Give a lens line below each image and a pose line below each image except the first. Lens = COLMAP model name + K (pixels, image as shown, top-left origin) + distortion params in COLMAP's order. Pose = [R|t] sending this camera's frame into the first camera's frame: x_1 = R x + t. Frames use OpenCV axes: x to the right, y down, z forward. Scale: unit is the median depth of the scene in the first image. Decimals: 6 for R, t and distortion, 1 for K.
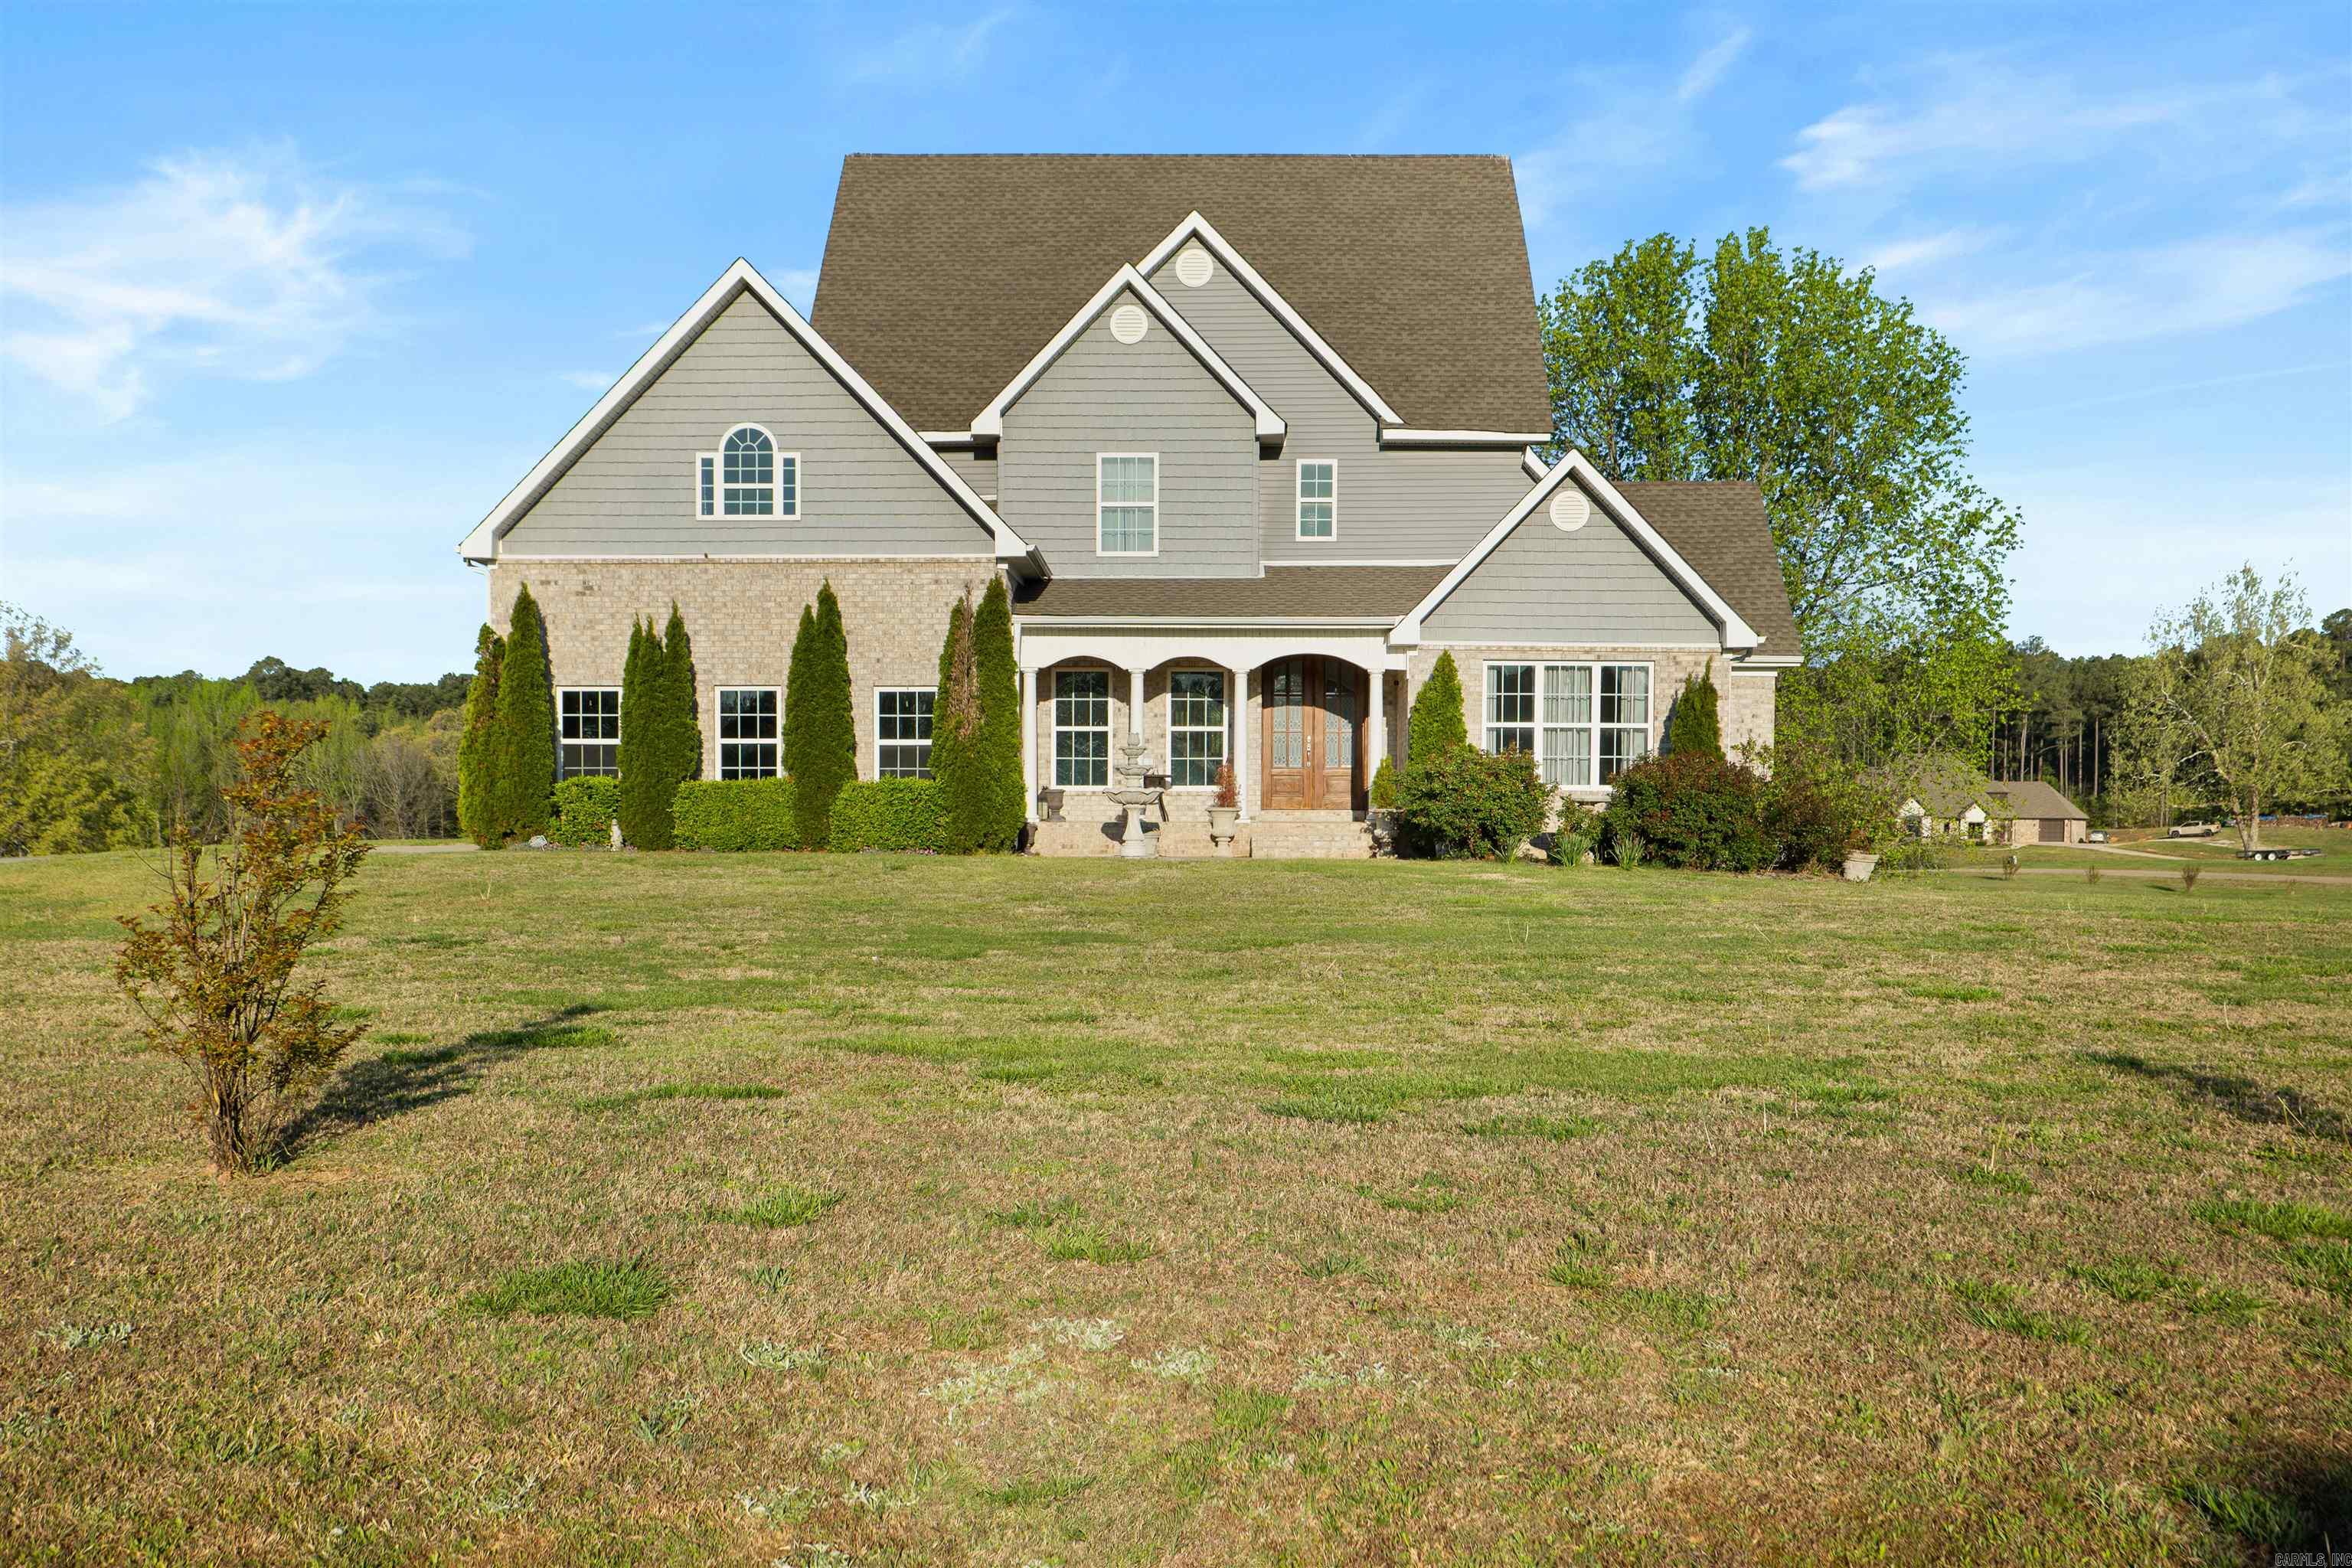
lens RADIAL K [[2363.5, 0, 1178.7], [0, 2363.5, 950.1], [0, 0, 1]] dist [-0.002254, -0.000718]
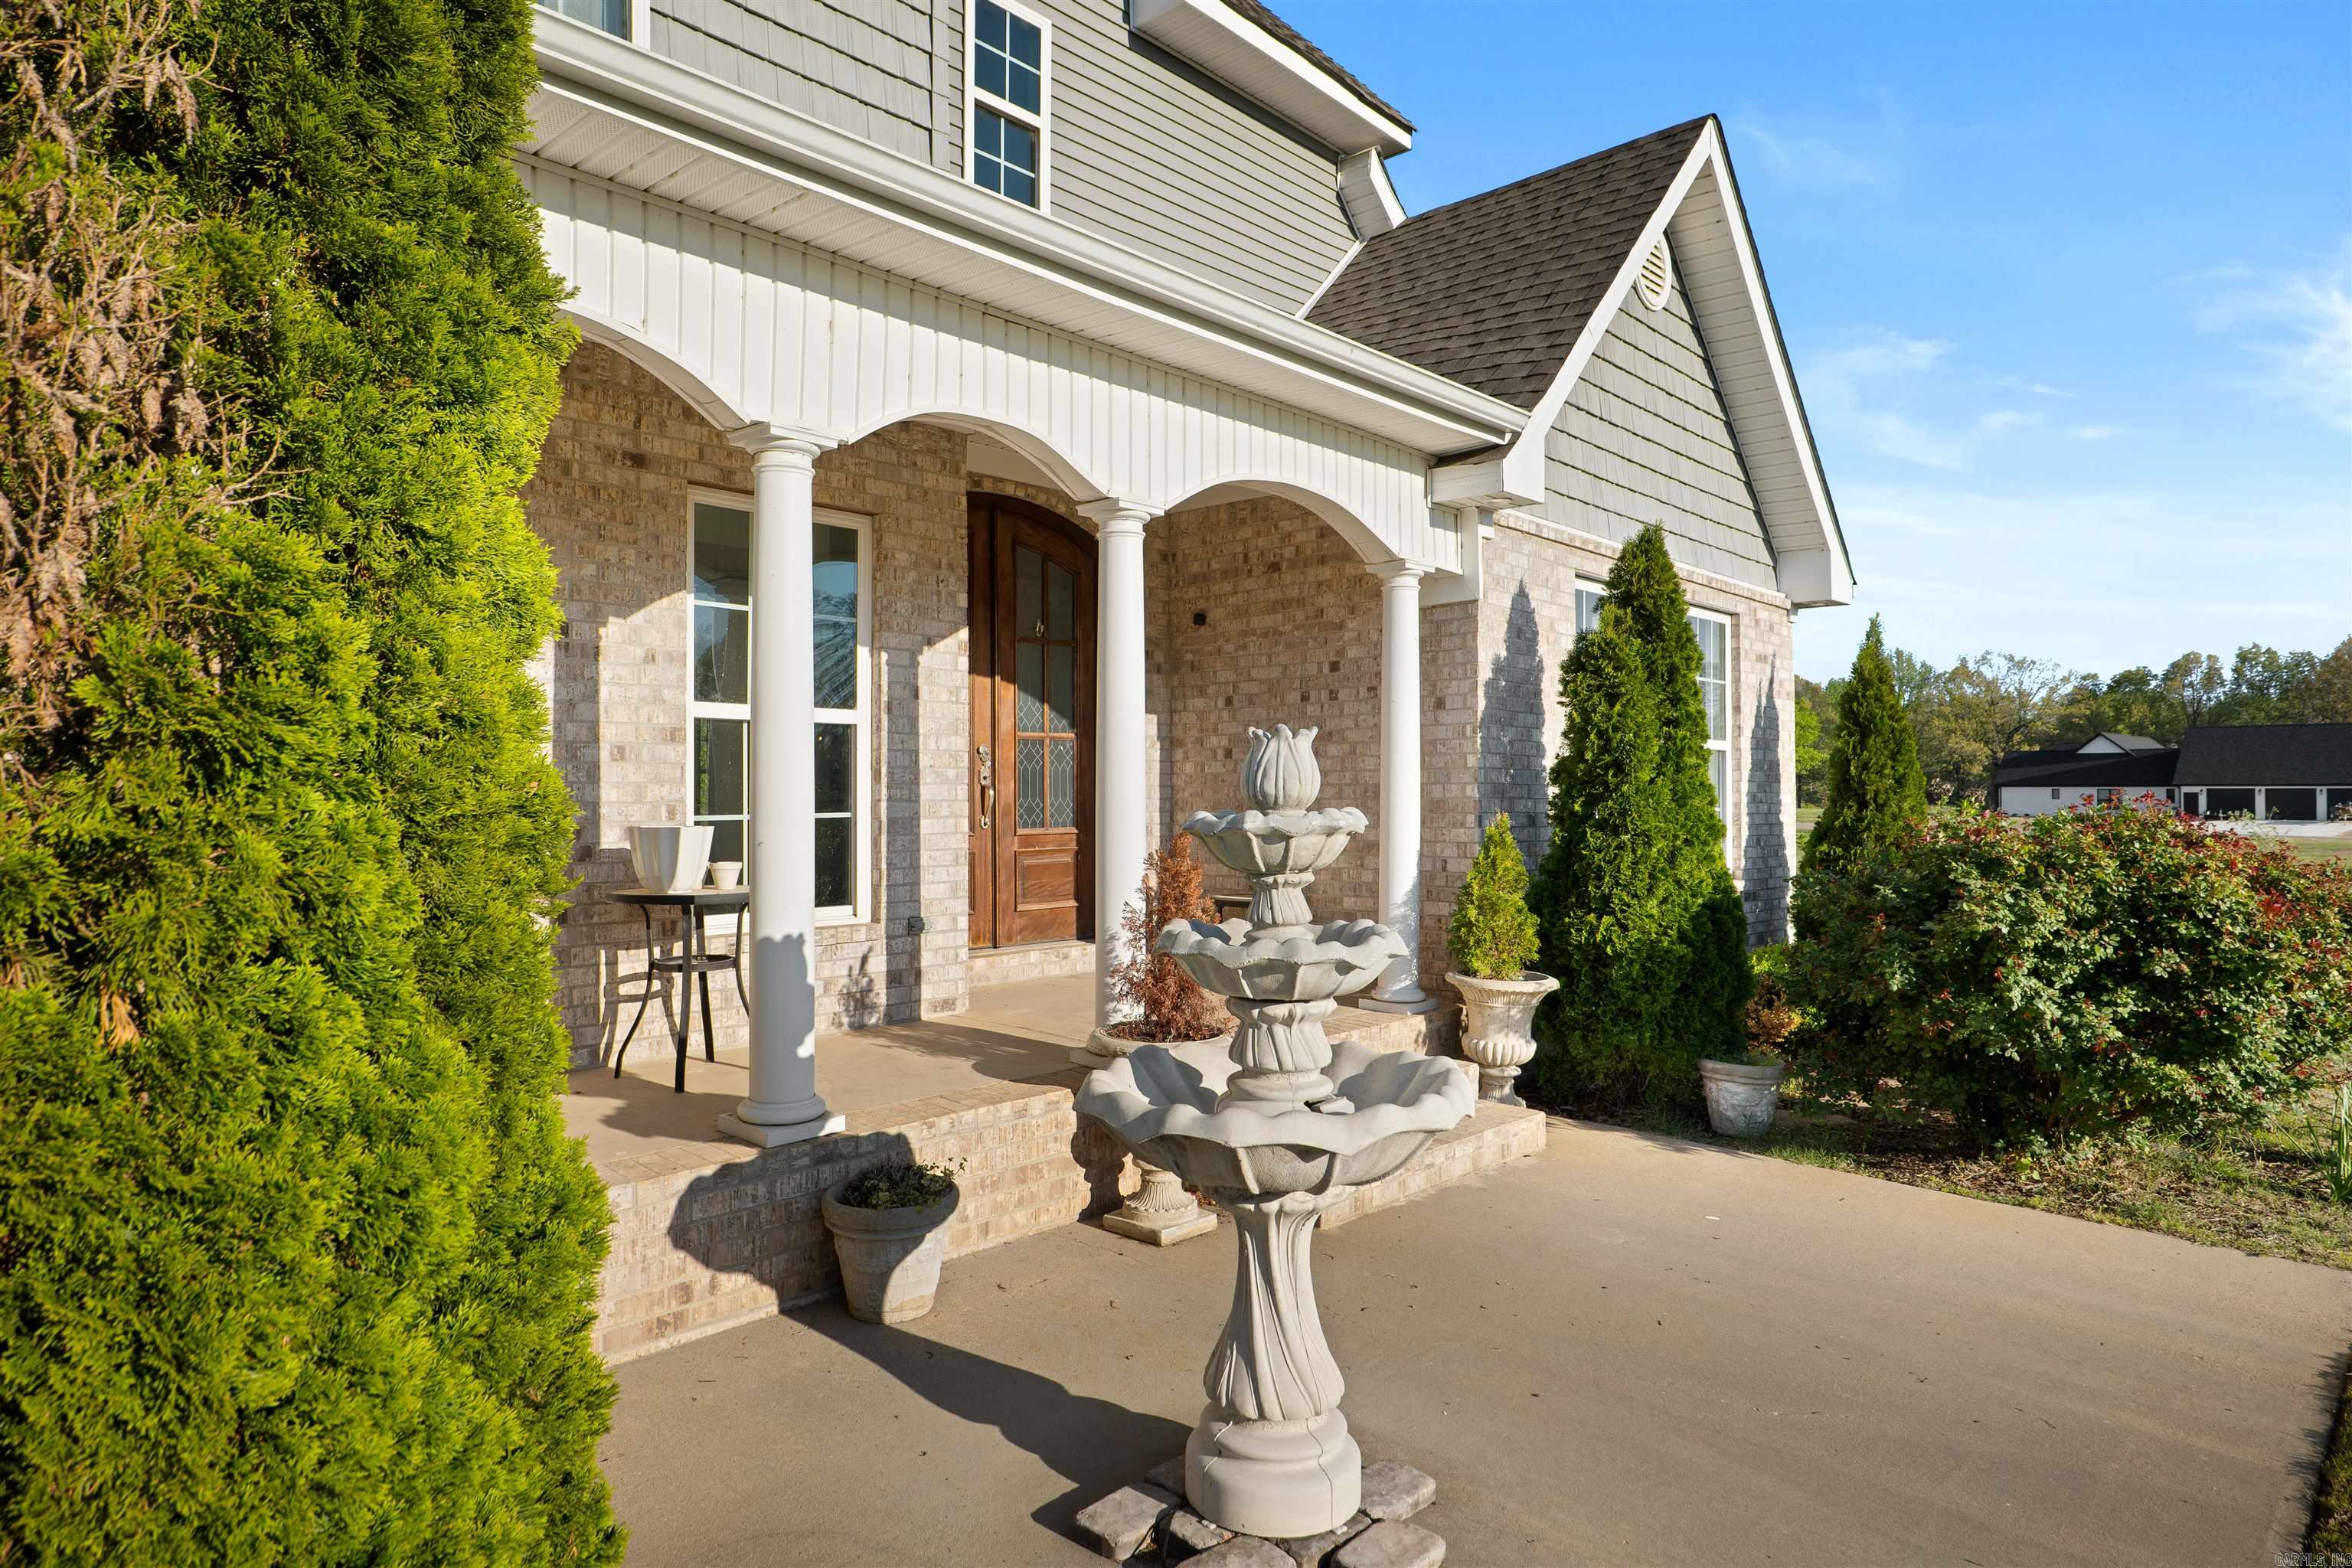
lens RADIAL K [[1383.9, 0, 1176.0], [0, 1383.9, 784.0], [0, 0, 1]] dist [0.006924, -0.000032]
pose [[0.668789, 0.004798, 0.743437, -0.091938], [0.038243, 0.998433, -0.040847, -0.083179], [-0.742468, 0.055749, 0.667558, 0.925121]]
